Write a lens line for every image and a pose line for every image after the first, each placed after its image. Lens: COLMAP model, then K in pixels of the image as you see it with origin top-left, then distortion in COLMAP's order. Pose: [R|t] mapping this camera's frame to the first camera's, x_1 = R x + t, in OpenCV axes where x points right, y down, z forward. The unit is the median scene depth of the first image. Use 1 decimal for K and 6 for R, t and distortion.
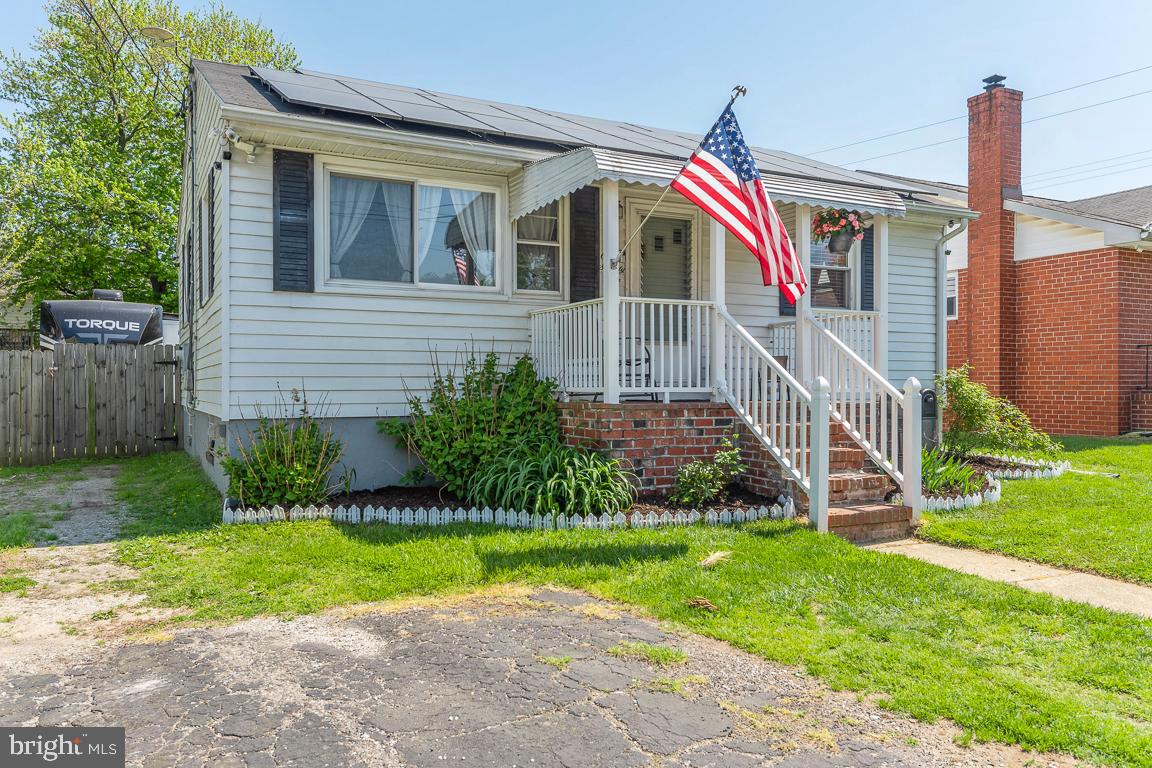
lens RADIAL K [[871.4, 0, 578.3], [0, 871.4, 385.2], [0, 0, 1]] dist [0.014213, 0.001445]
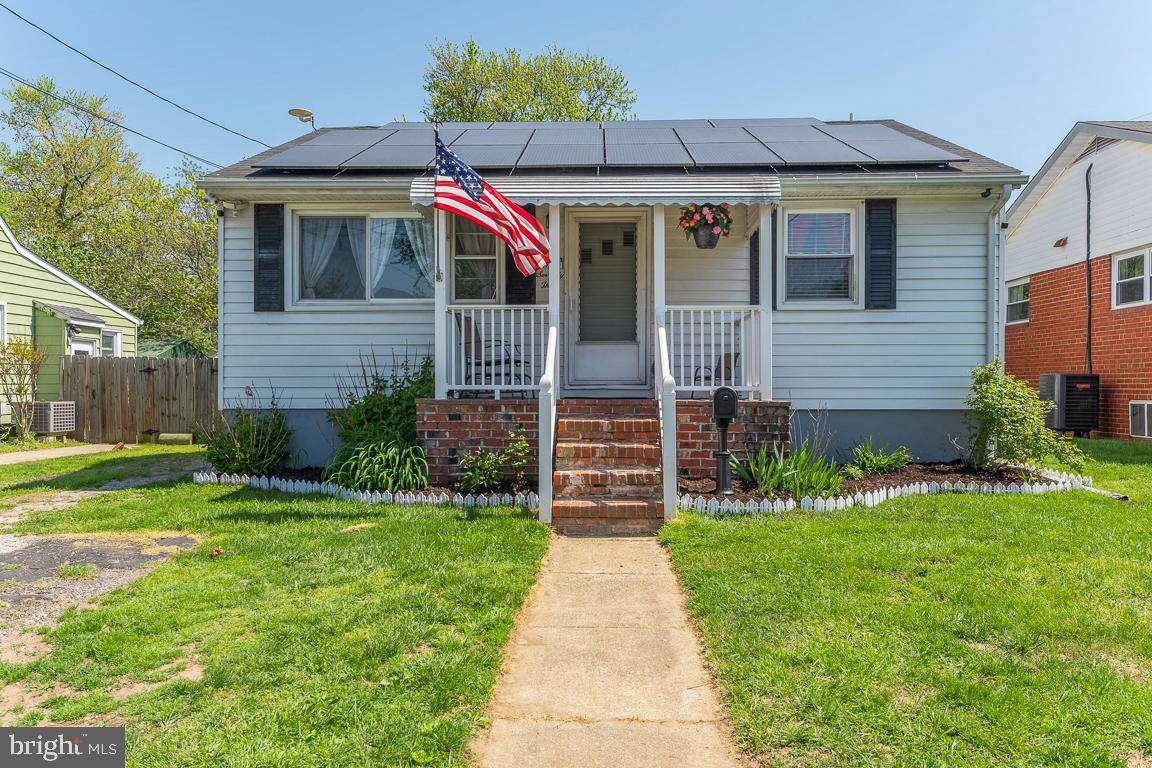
lens RADIAL K [[893.8, 0, 575.5], [0, 893.8, 388.8], [0, 0, 1]] dist [0.016744, 0.000939]
pose [[0.871111, 0.001777, -0.491083, 0.691775], [0.000715, 0.999988, 0.004888, 0.001713], [0.491086, -0.004609, 0.871099, 0.056652]]
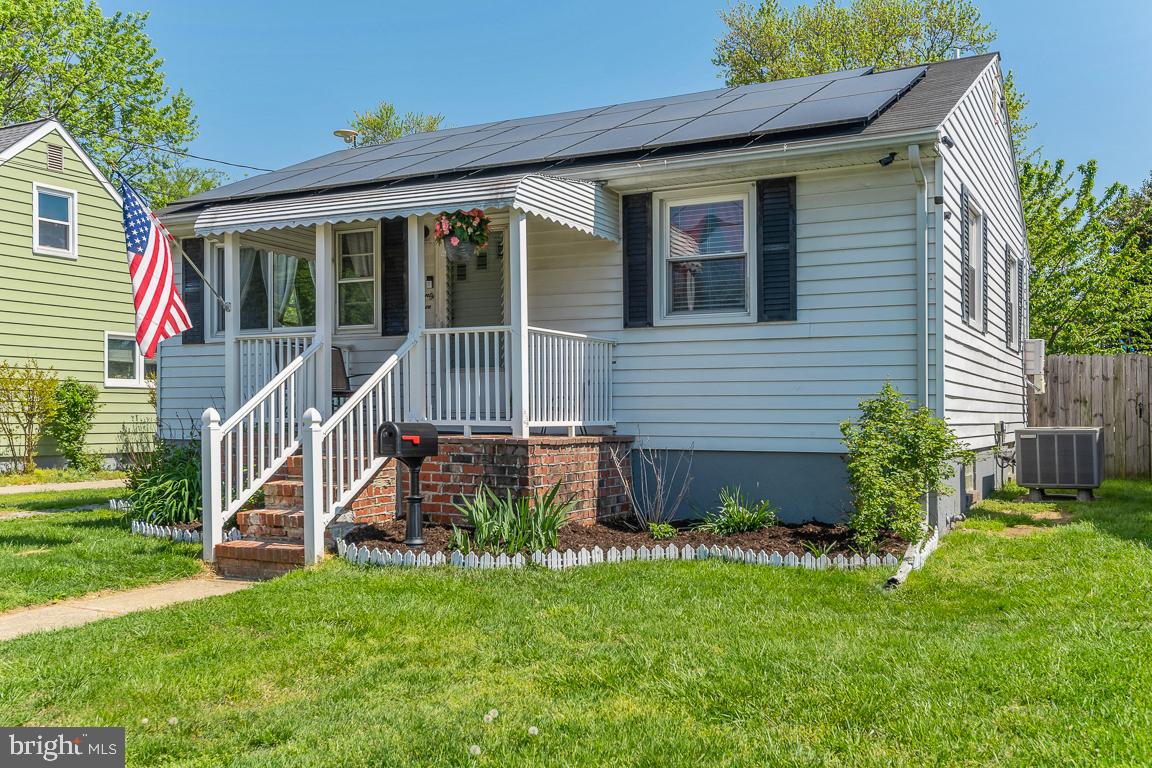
lens RADIAL K [[1085.2, 0, 561.0], [0, 1085.2, 412.4], [0, 0, 1]] dist [0.014292, 0.000000]
pose [[0.567842, 0.000718, -0.823138, 1.274671], [-0.001261, 0.999999, 0.000002, -0.004706], [0.823137, 0.001037, 0.567842, 0.497348]]
